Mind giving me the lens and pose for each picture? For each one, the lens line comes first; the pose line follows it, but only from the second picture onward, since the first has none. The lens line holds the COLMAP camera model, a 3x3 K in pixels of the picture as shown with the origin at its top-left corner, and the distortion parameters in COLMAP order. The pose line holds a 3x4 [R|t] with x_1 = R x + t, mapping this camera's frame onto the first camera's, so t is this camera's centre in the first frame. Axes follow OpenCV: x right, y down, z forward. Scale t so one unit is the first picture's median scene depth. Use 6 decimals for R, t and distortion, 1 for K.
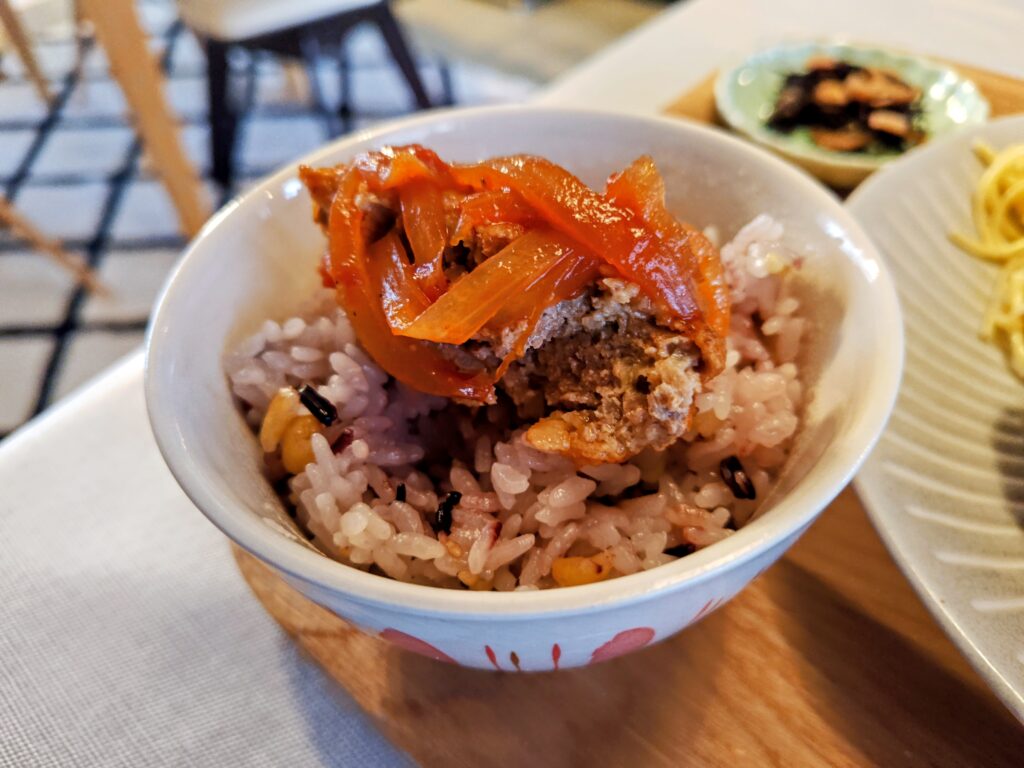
lens RADIAL K [[734.5, 0, 512.0], [0, 734.5, 384.0], [0, 0, 1]] dist [0.003109, -0.002985]
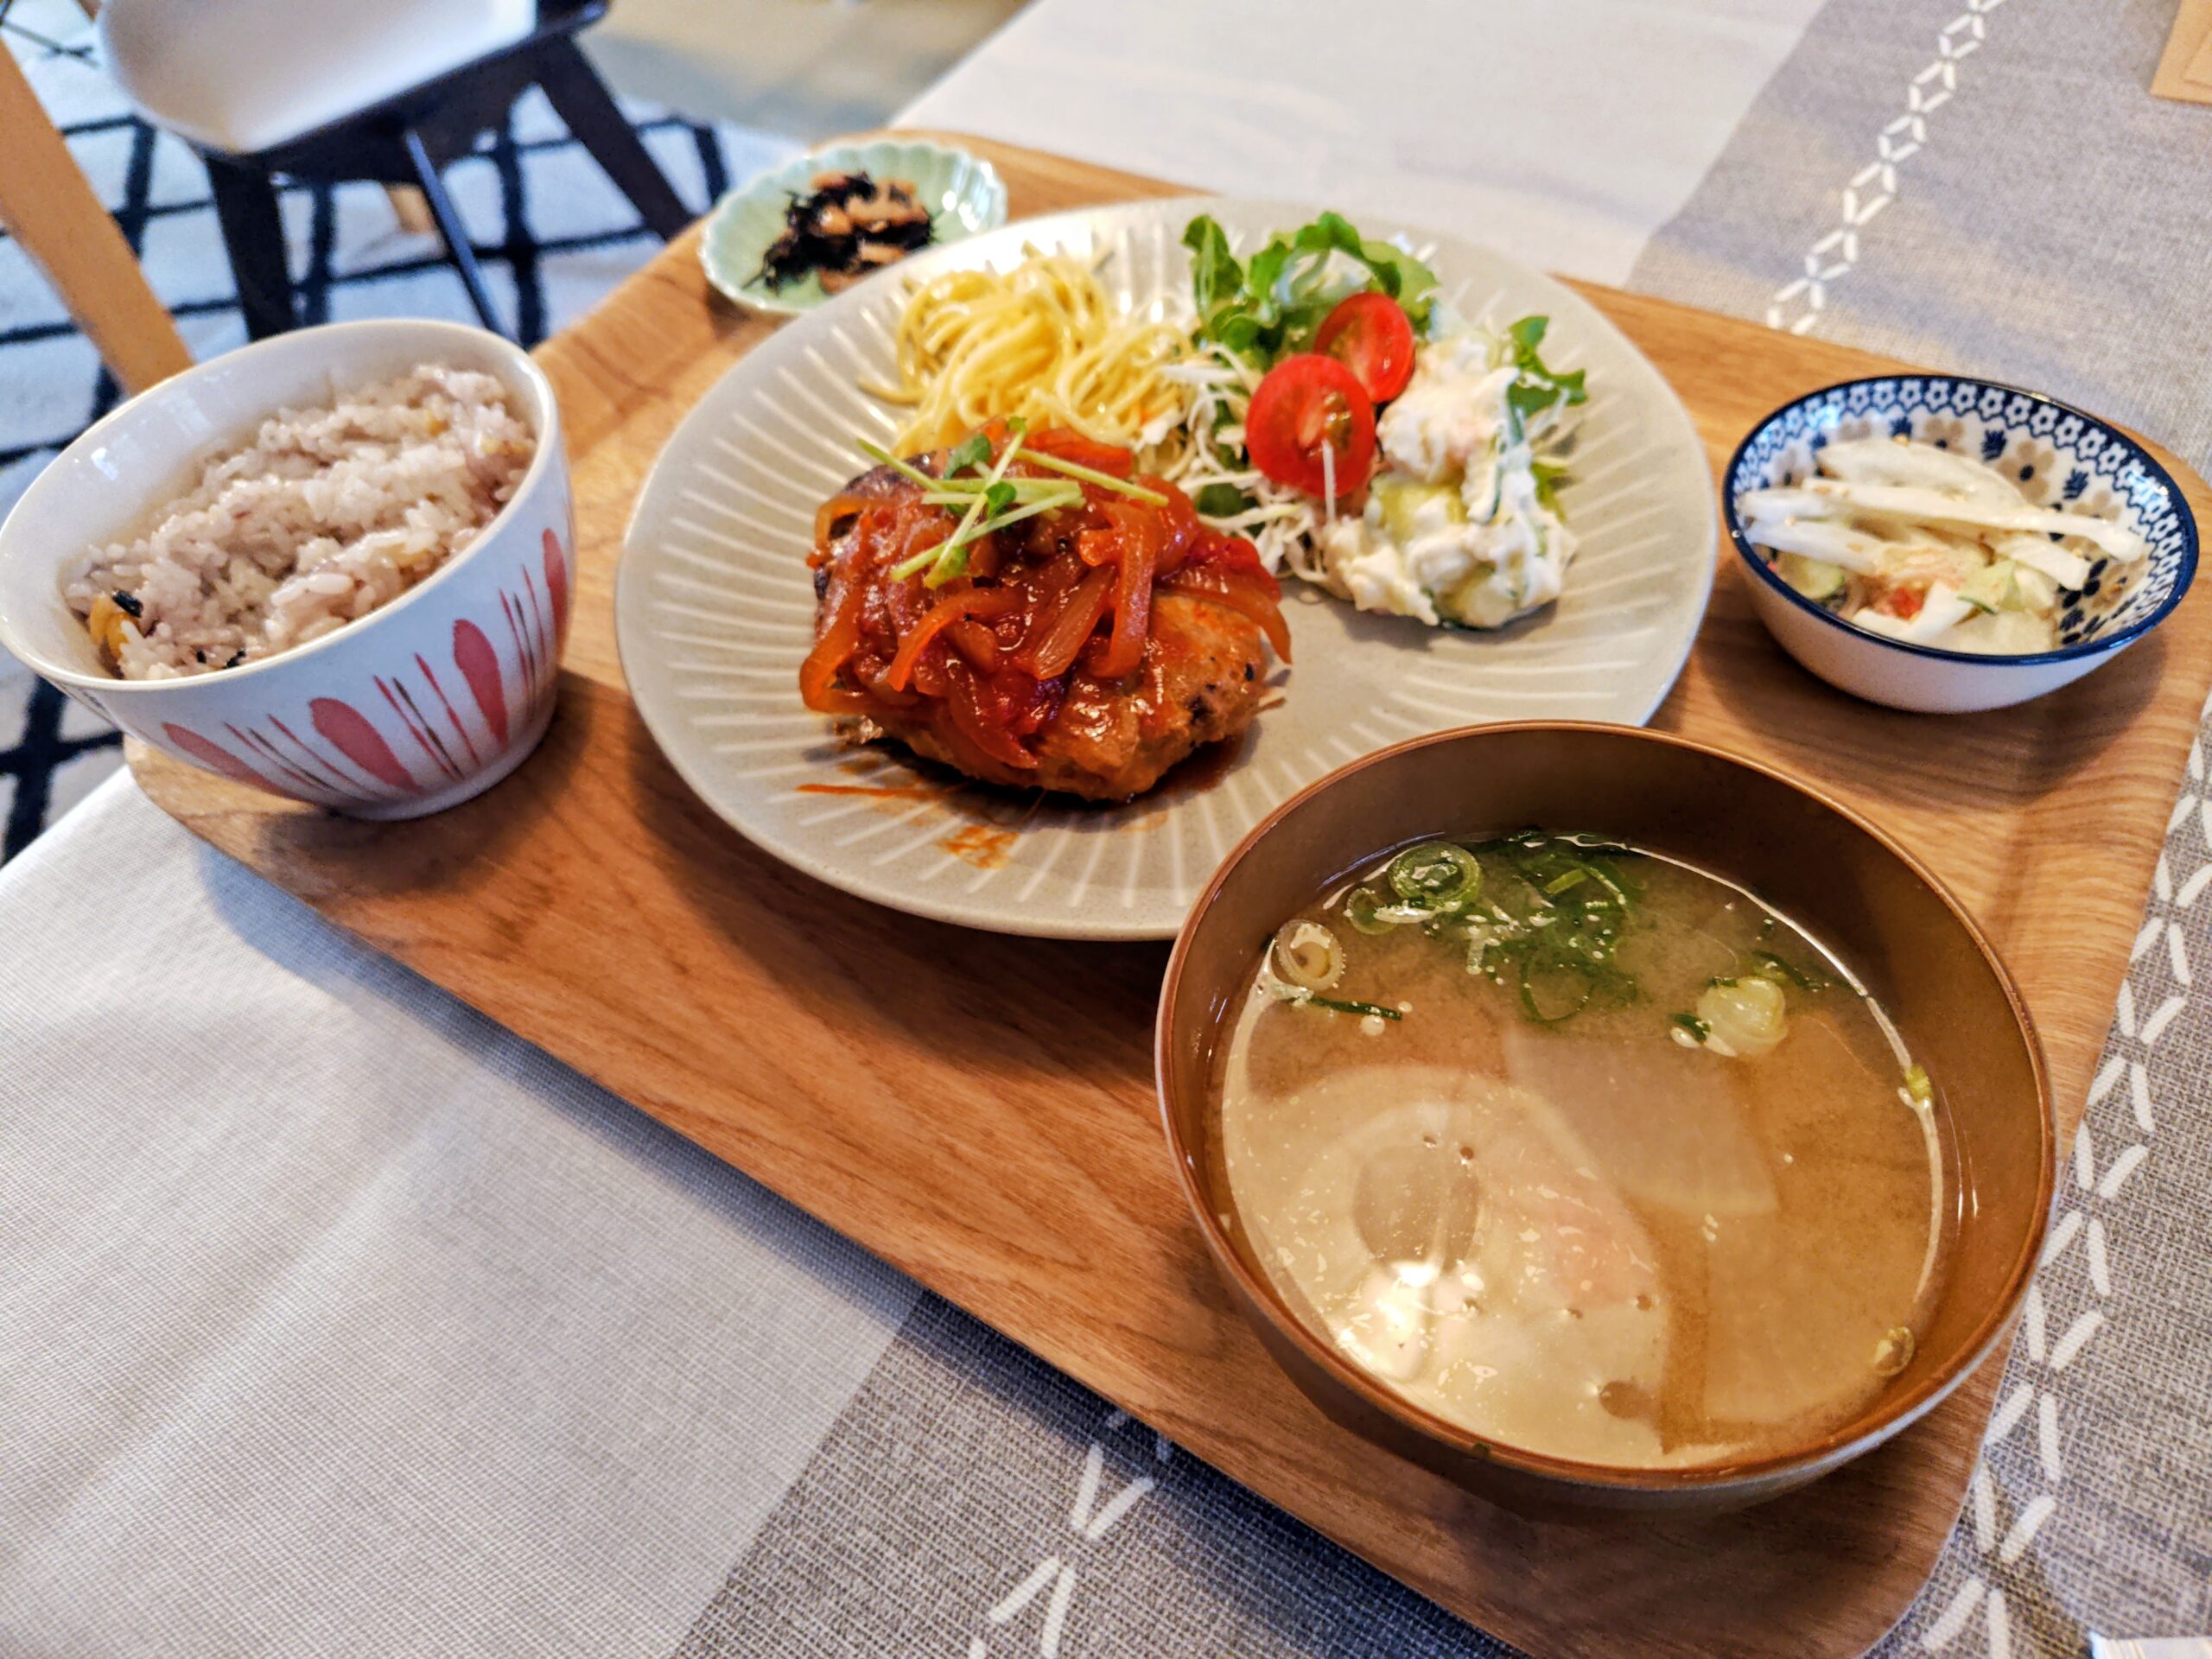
lens RADIAL K [[1641.1, 0, 1106.0], [0, 1641.1, 829.5], [0, 0, 1]] dist [0.008894, 0.001628]
pose [[0.989202, -0.145994, -0.012874, 0.677765], [0.146403, 0.988393, 0.040573, 0.265549], [0.006801, -0.042020, 0.999094, -0.918416]]
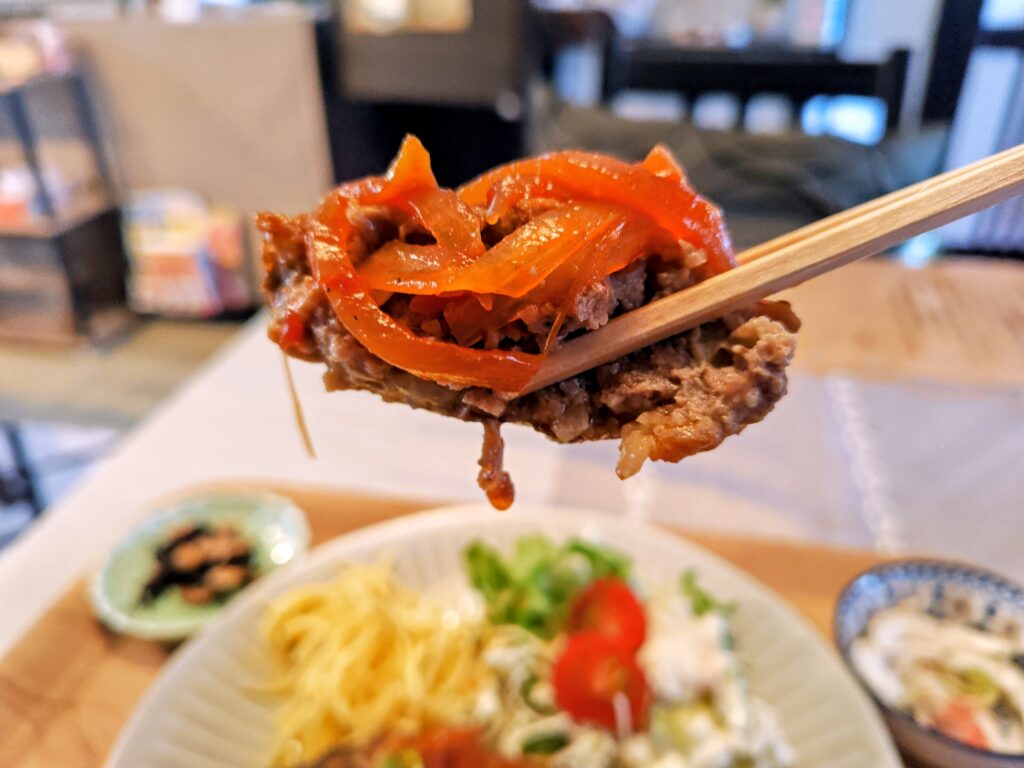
lens RADIAL K [[759.8, 0, 512.0], [0, 759.8, 384.0], [0, 0, 1]] dist [0.005600, -0.040560]
pose [[0.883648, -0.248671, 0.396648, 0.493550], [0.361962, 0.900236, -0.241990, -0.144590], [-0.296901, 0.357405, 0.885501, -0.450219]]
